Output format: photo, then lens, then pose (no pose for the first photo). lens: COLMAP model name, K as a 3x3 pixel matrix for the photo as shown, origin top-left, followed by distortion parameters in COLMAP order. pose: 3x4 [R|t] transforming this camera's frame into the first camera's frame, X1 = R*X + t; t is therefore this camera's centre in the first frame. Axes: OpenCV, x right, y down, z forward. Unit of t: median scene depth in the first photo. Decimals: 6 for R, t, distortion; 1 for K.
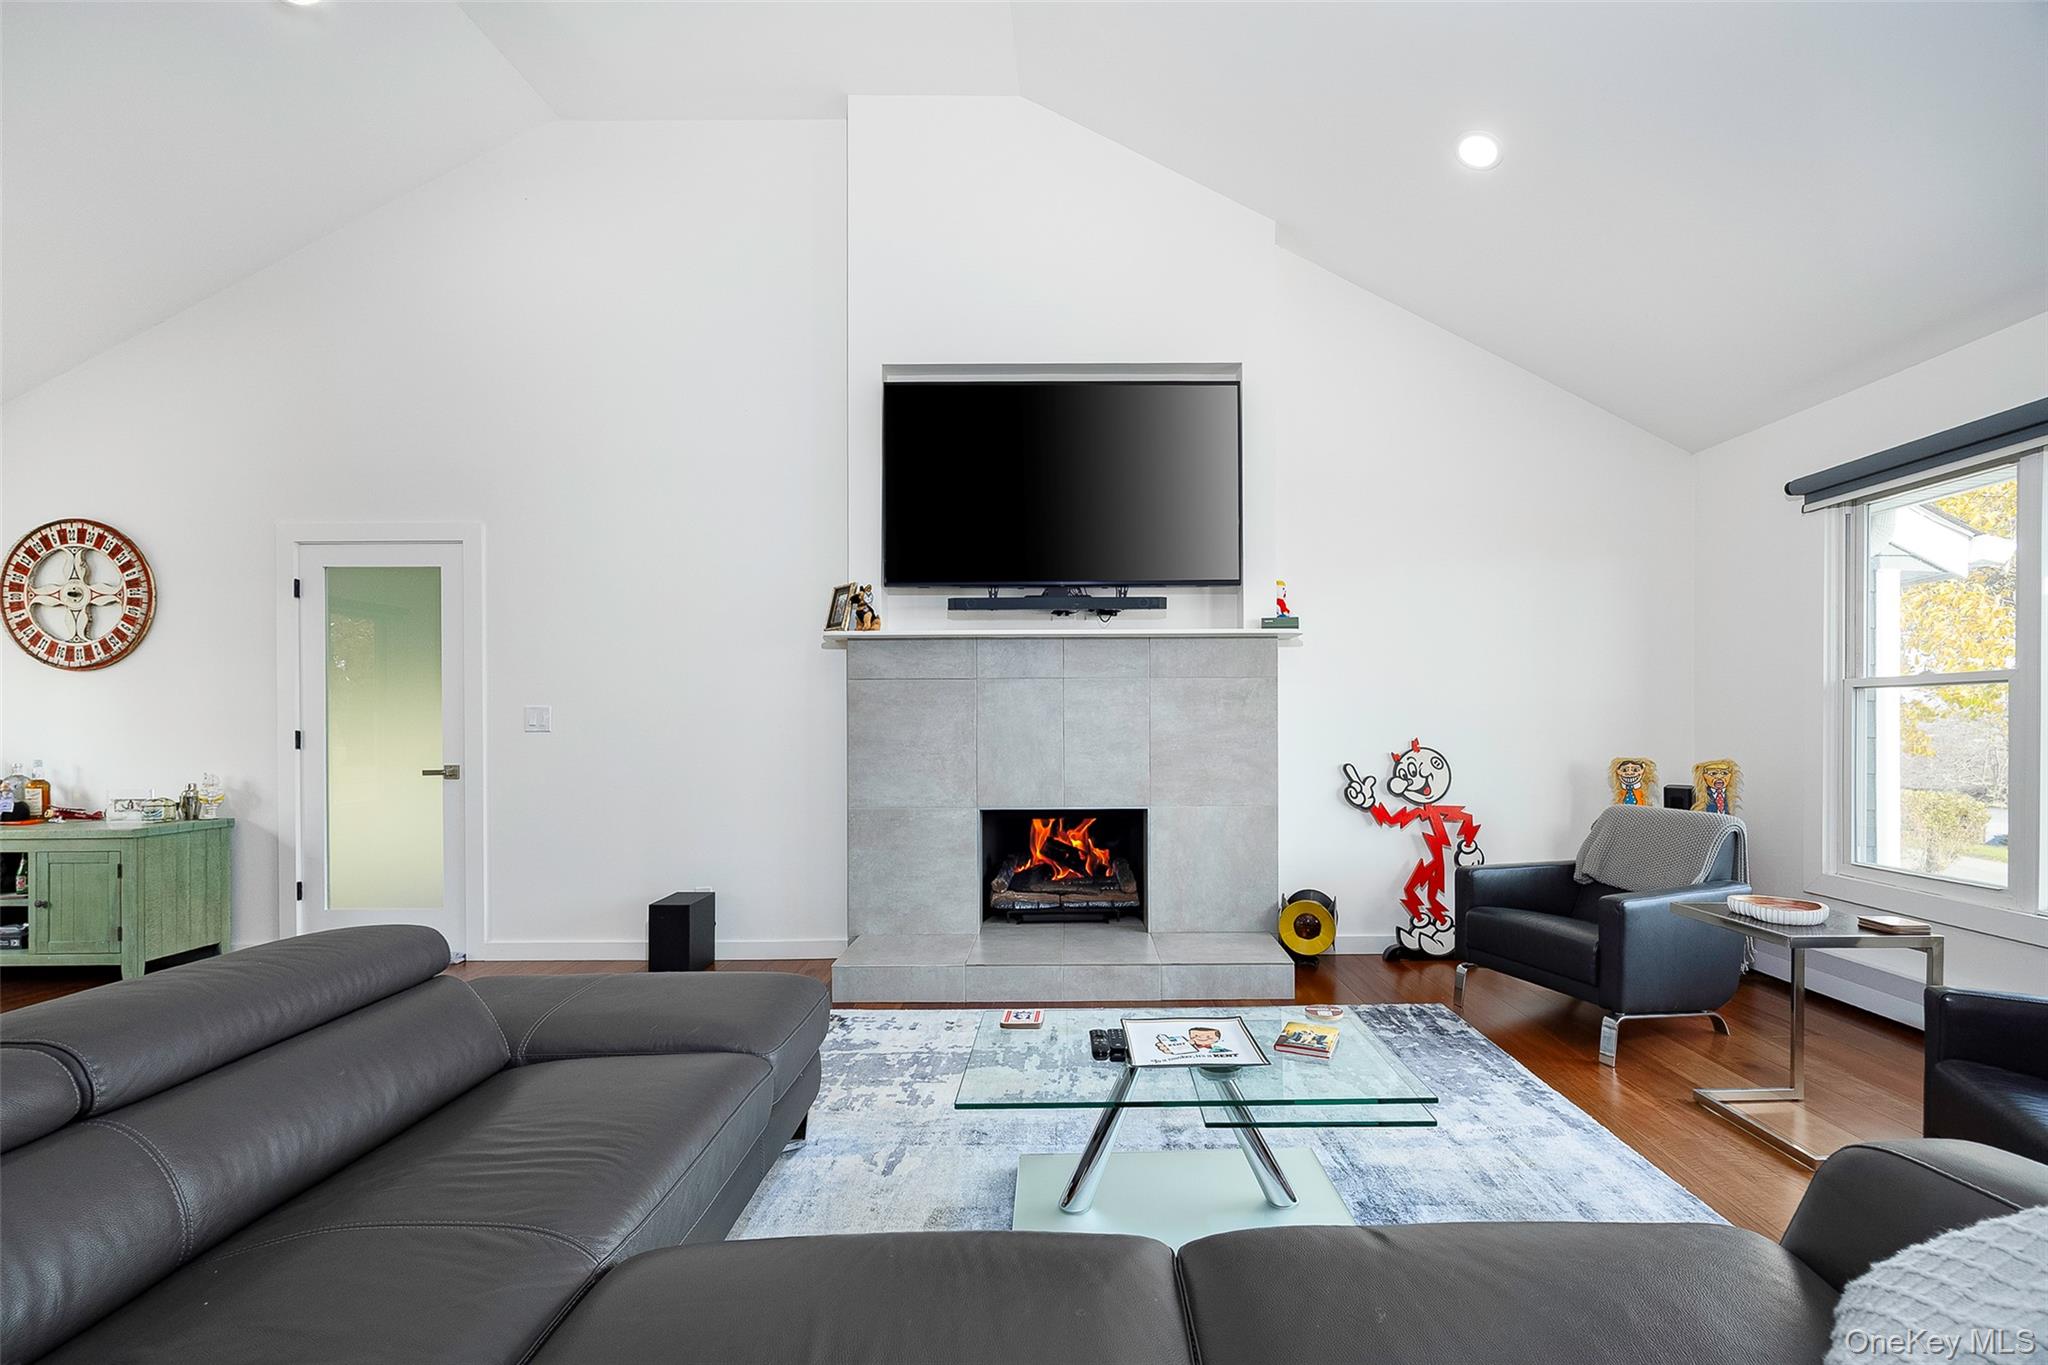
lens RADIAL K [[859.7, 0, 1050.2], [0, 859.7, 724.2], [0, 0, 1]] dist [-0.001153, -0.000587]
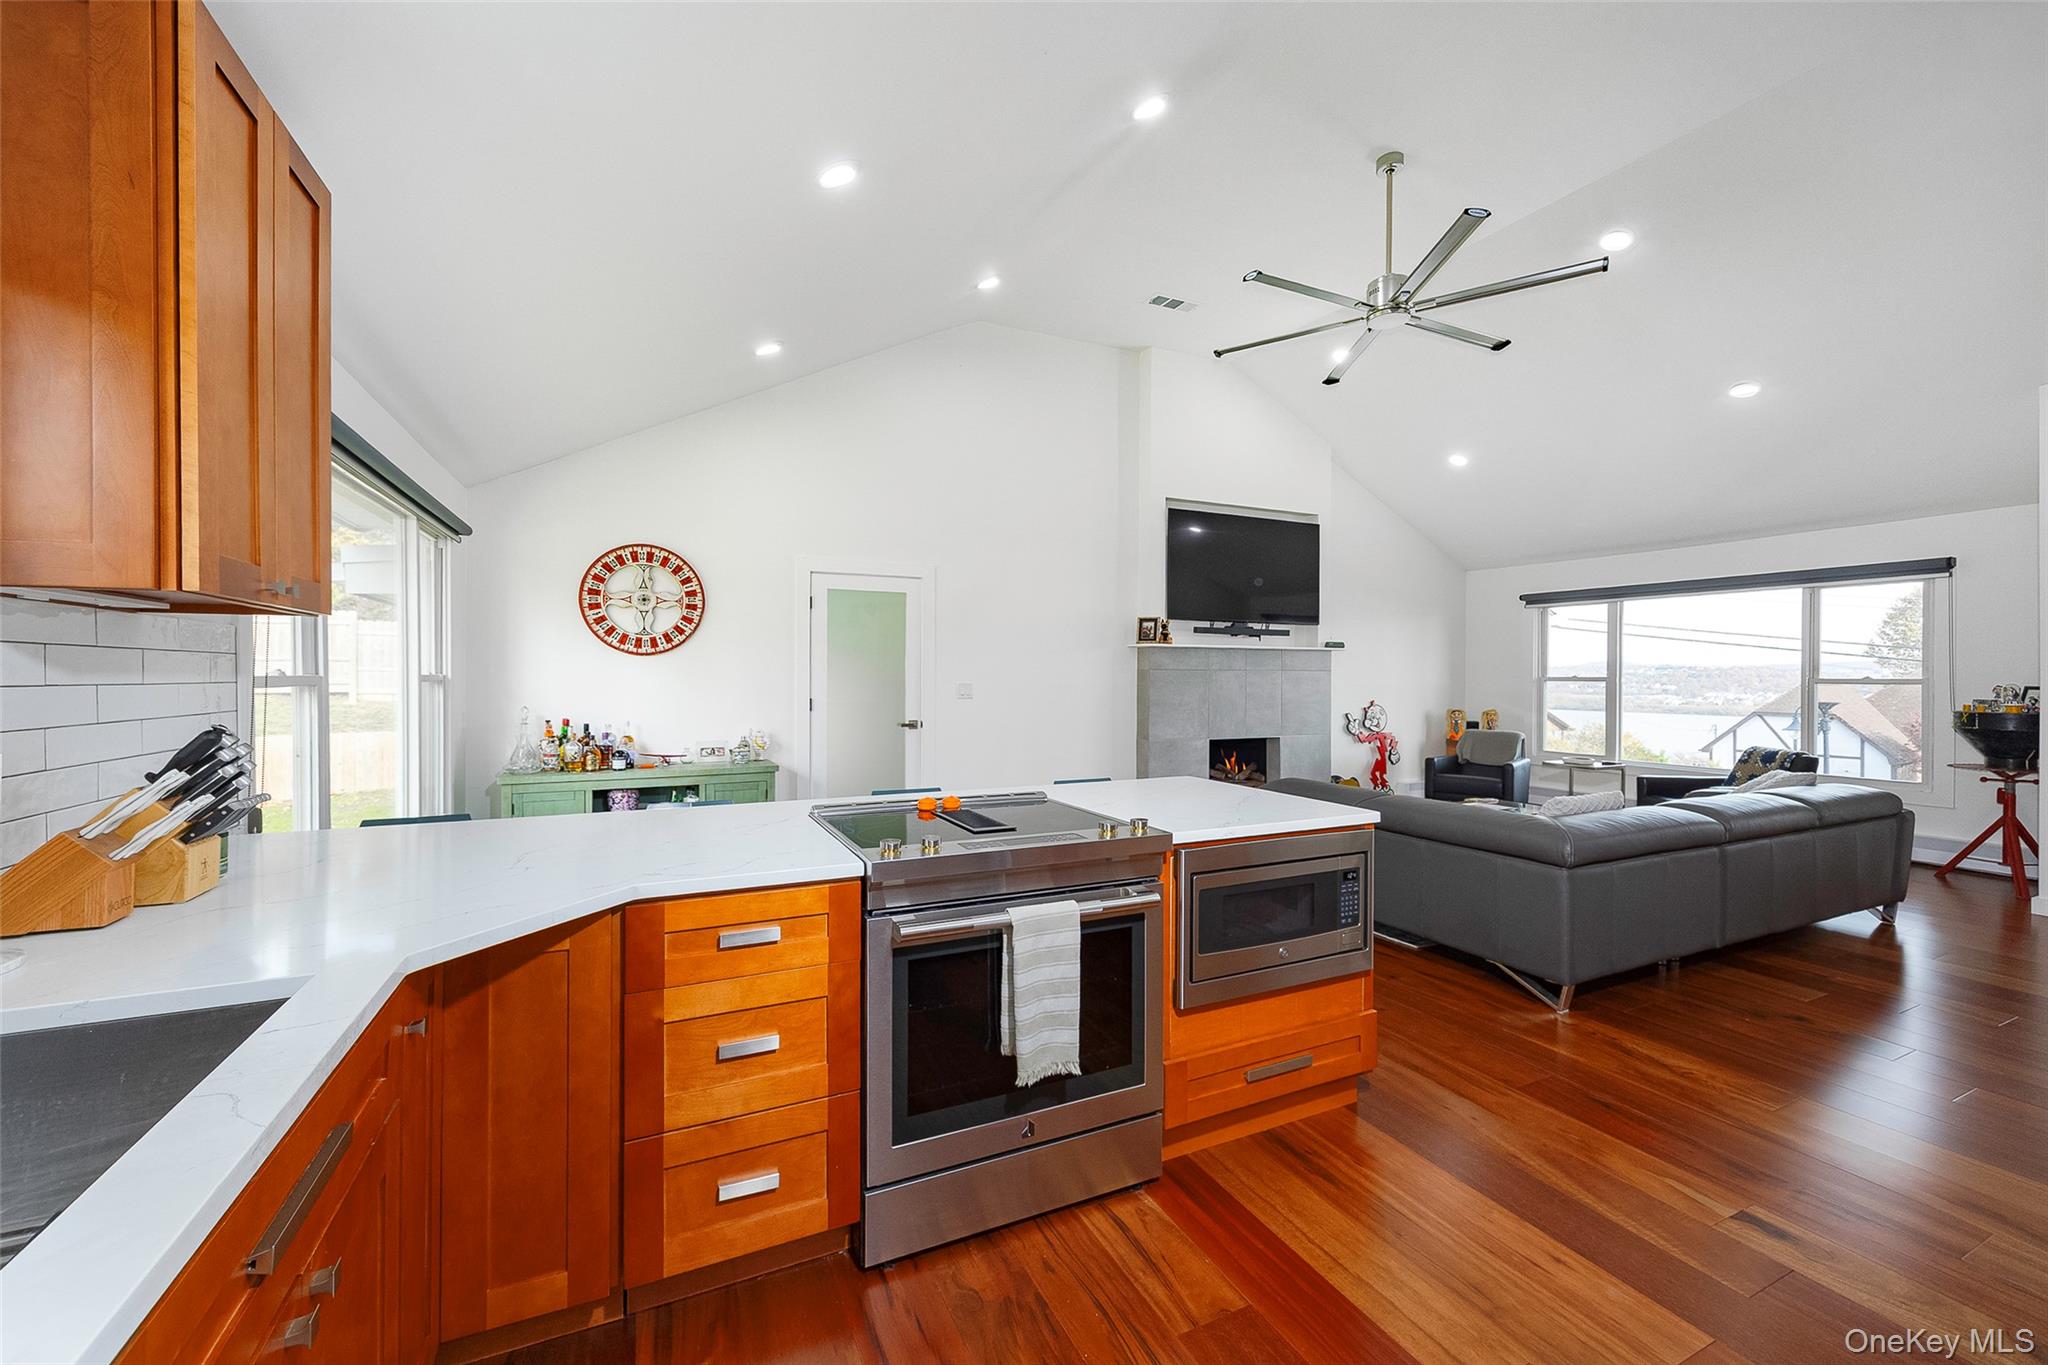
lens RADIAL K [[801.2, 0, 1006.8], [0, 801.2, 681.0], [0, 0, 1]] dist [-0.000832, -0.000180]
pose [[0.913973, 0.004929, 0.405744, -1.126519], [-0.005438, 0.999985, 0.000102, -0.025184], [-0.405738, -0.002300, 0.913987, -0.397655]]
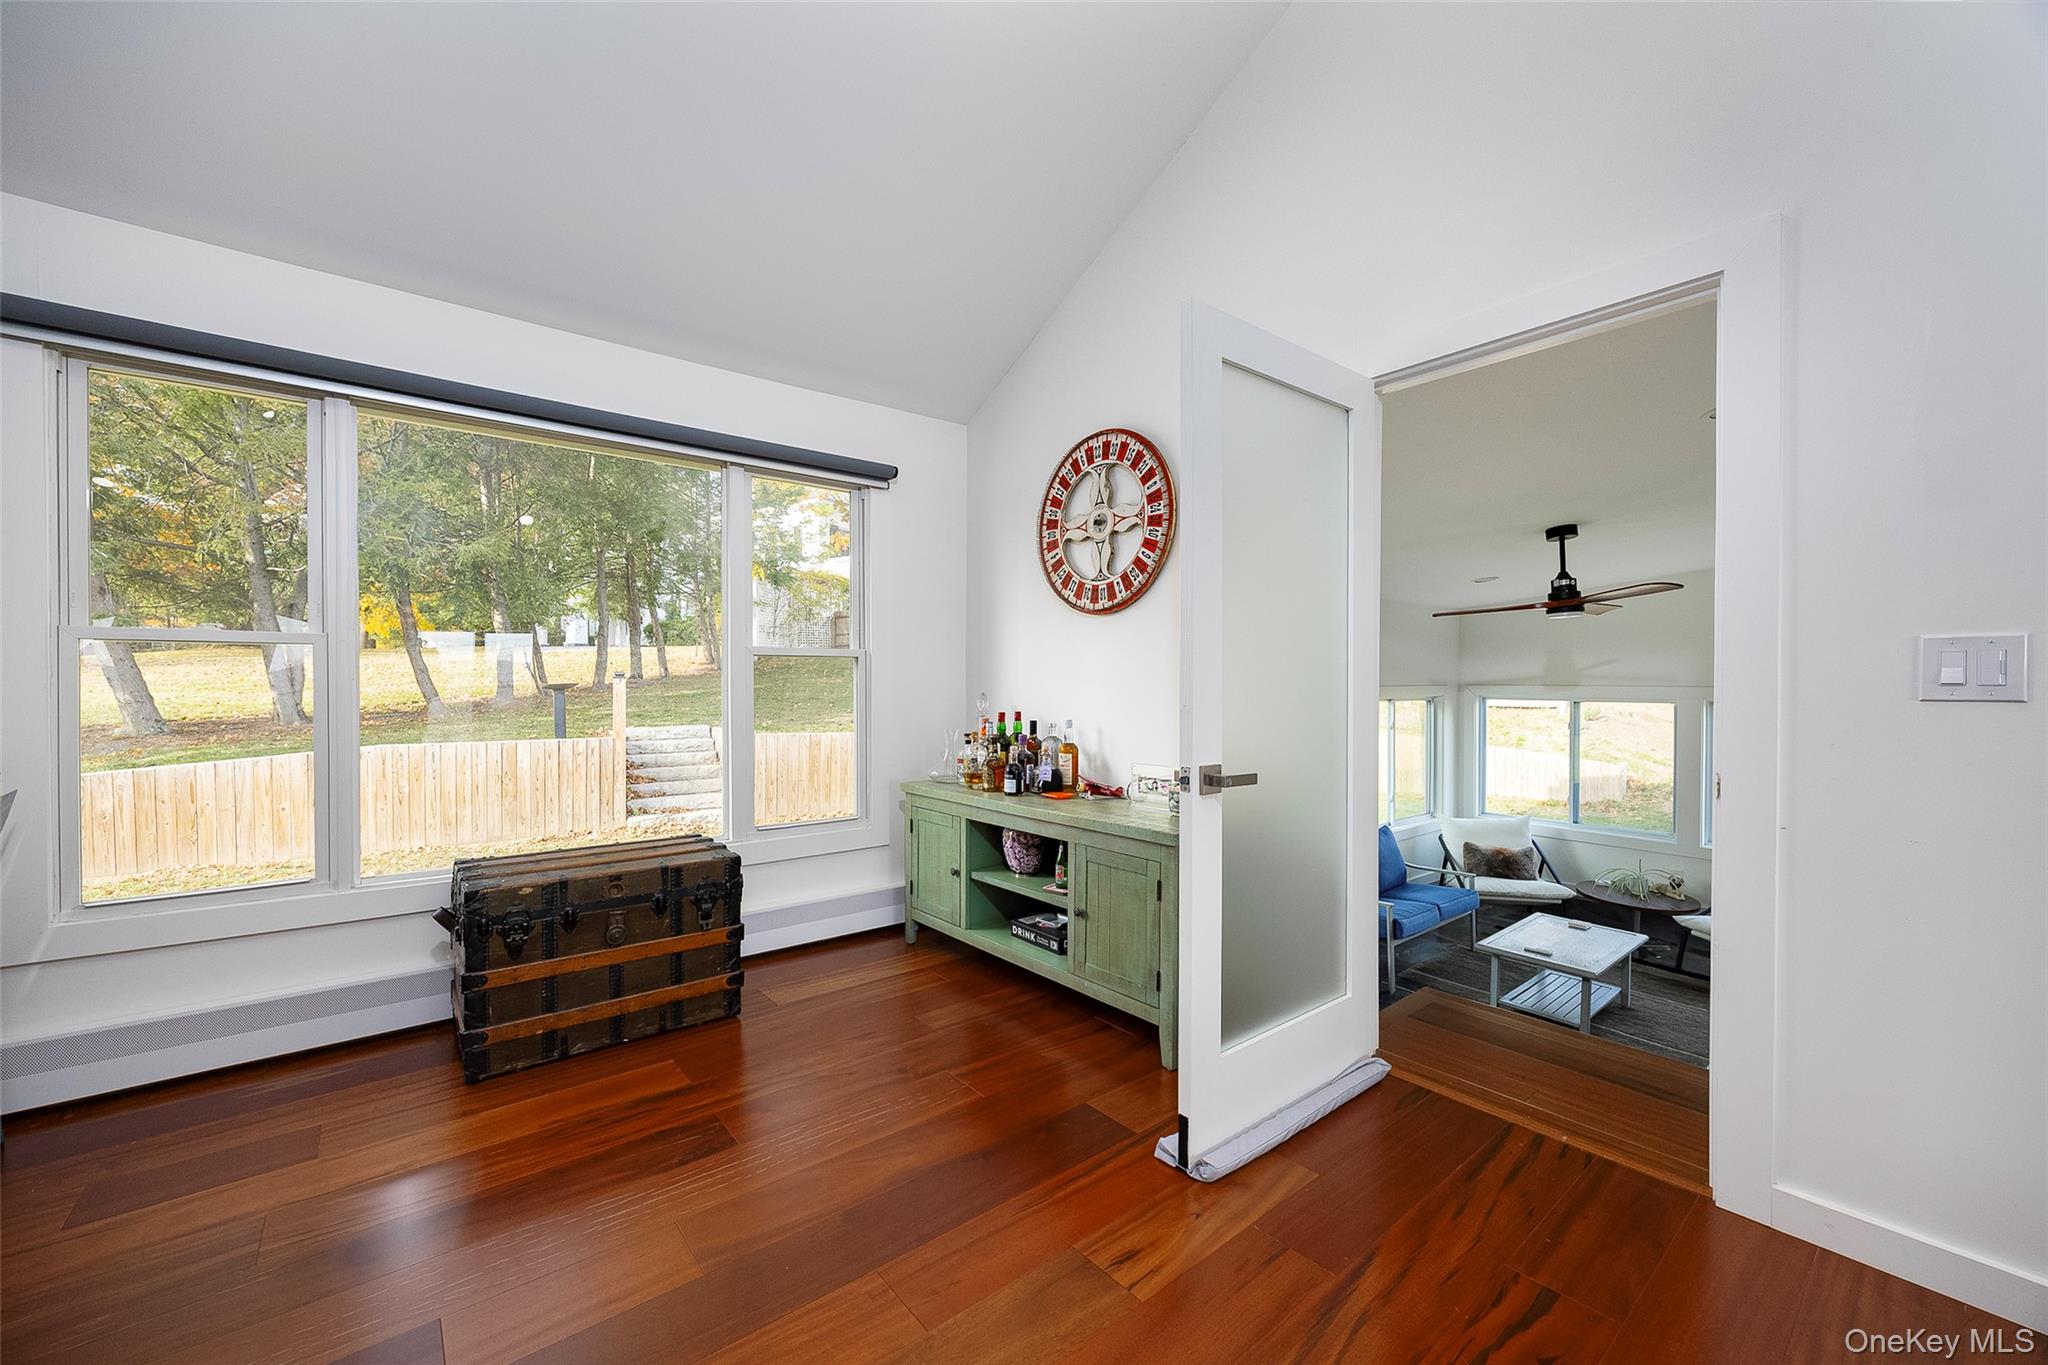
lens RADIAL K [[801.2, 0, 1006.8], [0, 801.2, 681.0], [0, 0, 1]] dist [-0.000832, -0.000180]
pose [[0.624517, 0.006381, -0.780985, -0.585621], [-0.007411, 0.999970, 0.002244, 0.001447], [0.780976, 0.004386, 0.624546, 0.444845]]
